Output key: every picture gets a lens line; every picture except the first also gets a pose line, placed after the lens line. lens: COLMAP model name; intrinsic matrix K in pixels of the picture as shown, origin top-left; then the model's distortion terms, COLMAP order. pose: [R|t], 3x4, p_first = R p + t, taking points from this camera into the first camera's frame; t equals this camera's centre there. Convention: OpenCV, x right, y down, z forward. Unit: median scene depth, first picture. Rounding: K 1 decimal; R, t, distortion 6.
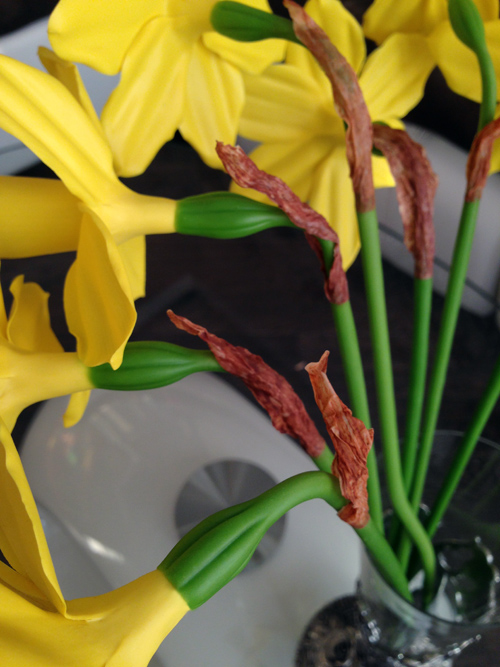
lens RADIAL K [[641.6, 0, 248.0], [0, 641.6, 329.4], [0, 0, 1]] dist [0.006774, 0.000000]
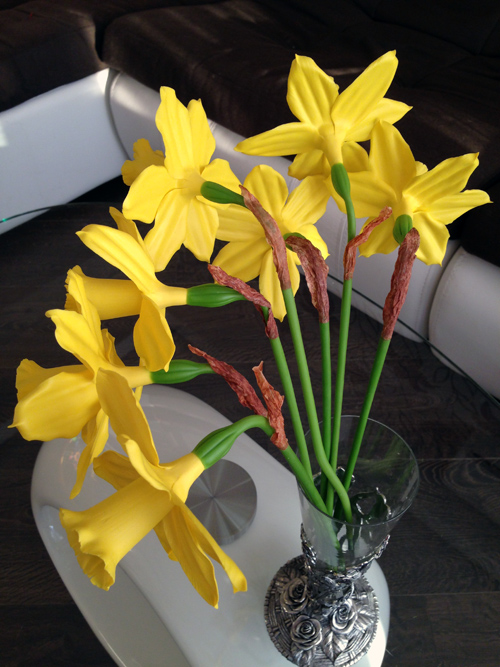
lens RADIAL K [[641.6, 0, 246.9], [0, 641.6, 331.6], [0, 0, 1]] dist [0.006774, 0.000000]
pose [[0.998701, -0.027163, 0.043114, -0.016421], [0.029244, 0.998400, -0.048388, 0.029179], [-0.041731, 0.049586, 0.997898, -0.935130]]
